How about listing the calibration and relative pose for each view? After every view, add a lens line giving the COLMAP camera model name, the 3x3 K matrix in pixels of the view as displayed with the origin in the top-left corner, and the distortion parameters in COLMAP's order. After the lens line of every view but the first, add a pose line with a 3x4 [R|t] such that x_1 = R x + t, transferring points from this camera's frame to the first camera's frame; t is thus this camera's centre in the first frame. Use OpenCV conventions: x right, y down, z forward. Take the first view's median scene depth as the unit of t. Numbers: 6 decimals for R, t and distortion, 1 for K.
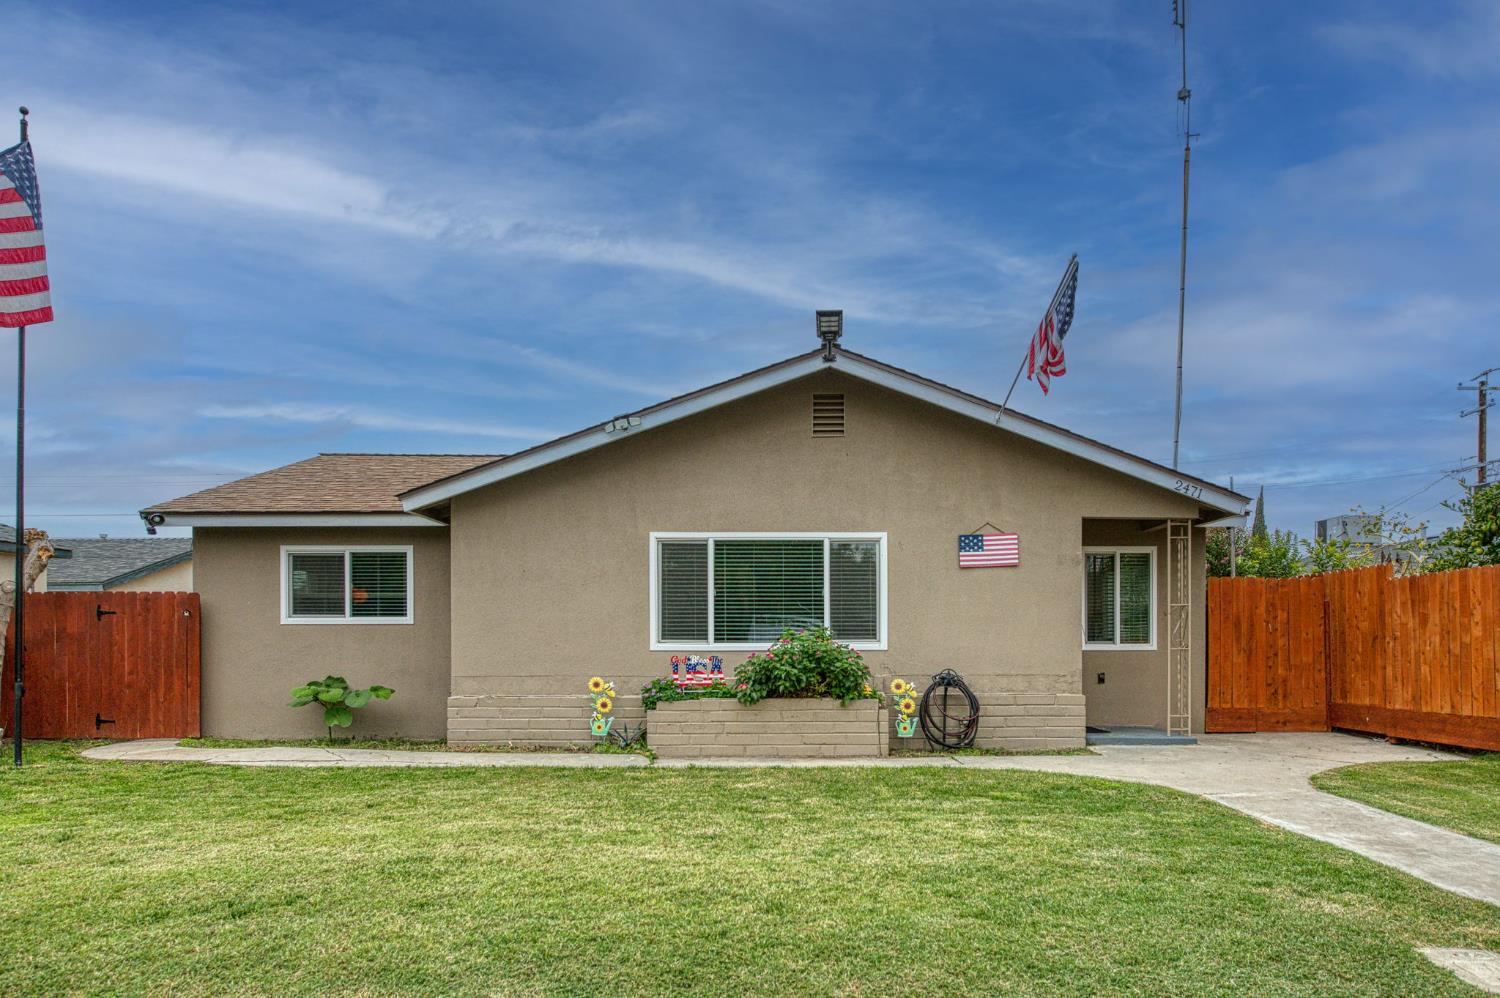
lens RADIAL K [[680.6, 0, 750.0], [0, 680.6, 580.8], [0, 0, 1]] dist [-0.000707, -0.000294]
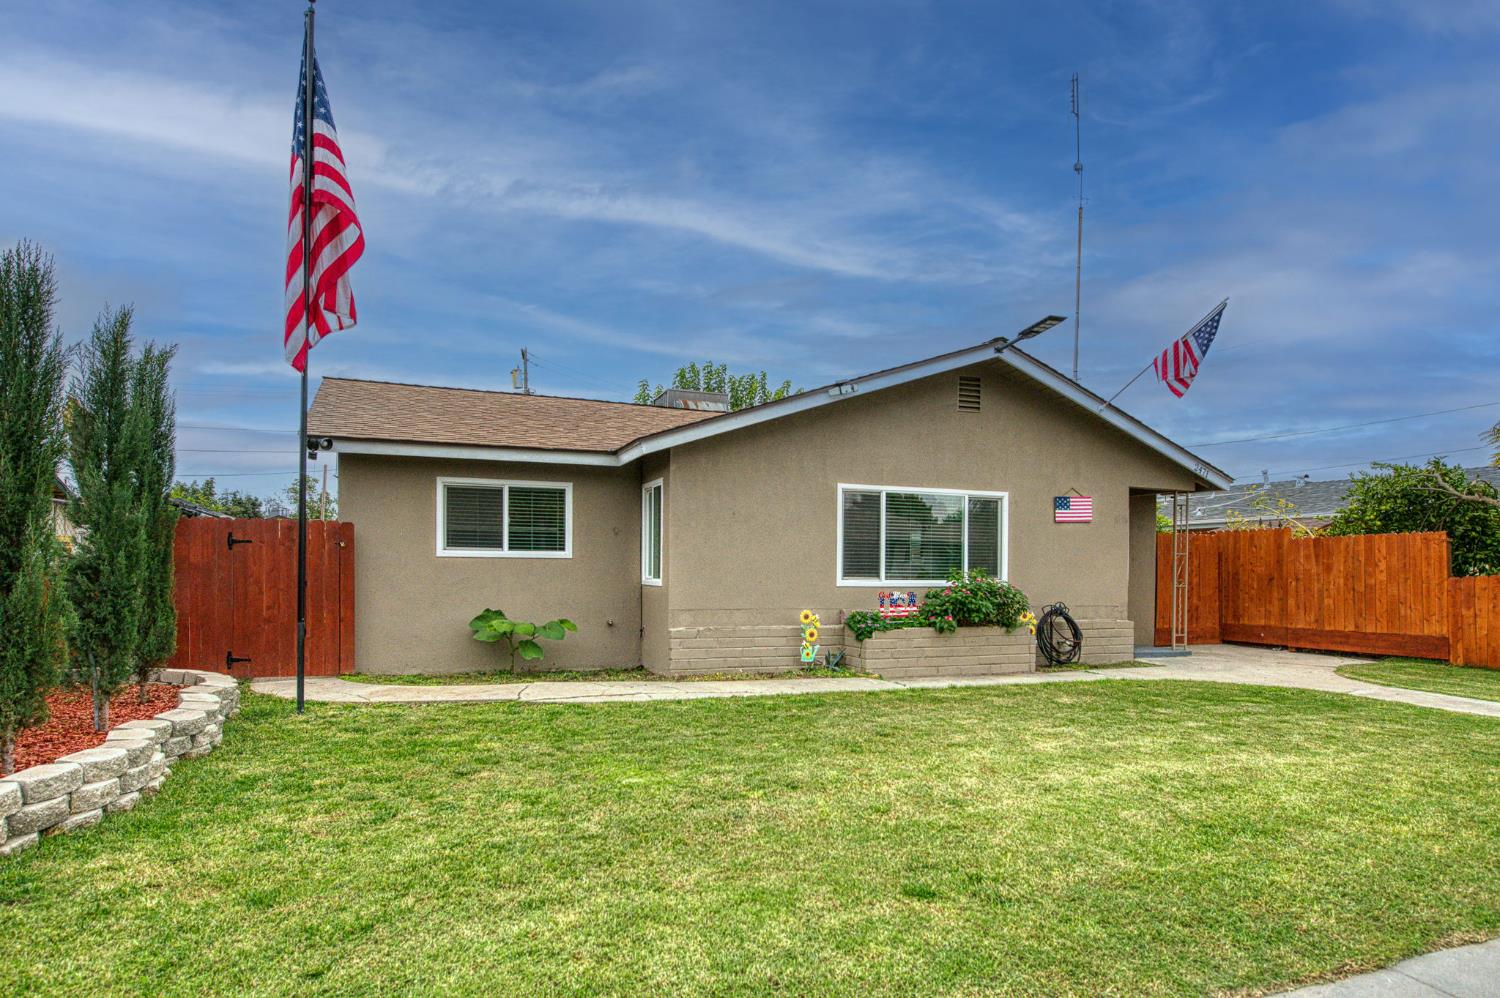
lens RADIAL K [[590.5, 0, 748.3], [0, 590.5, 520.5], [0, 0, 1]] dist [-0.002659, -0.000711]
pose [[0.968616, 0.031763, 0.246522, -0.531309], [-0.032992, 0.999455, 0.000855, -0.004719], [-0.246361, -0.008961, 0.969137, 0.069591]]
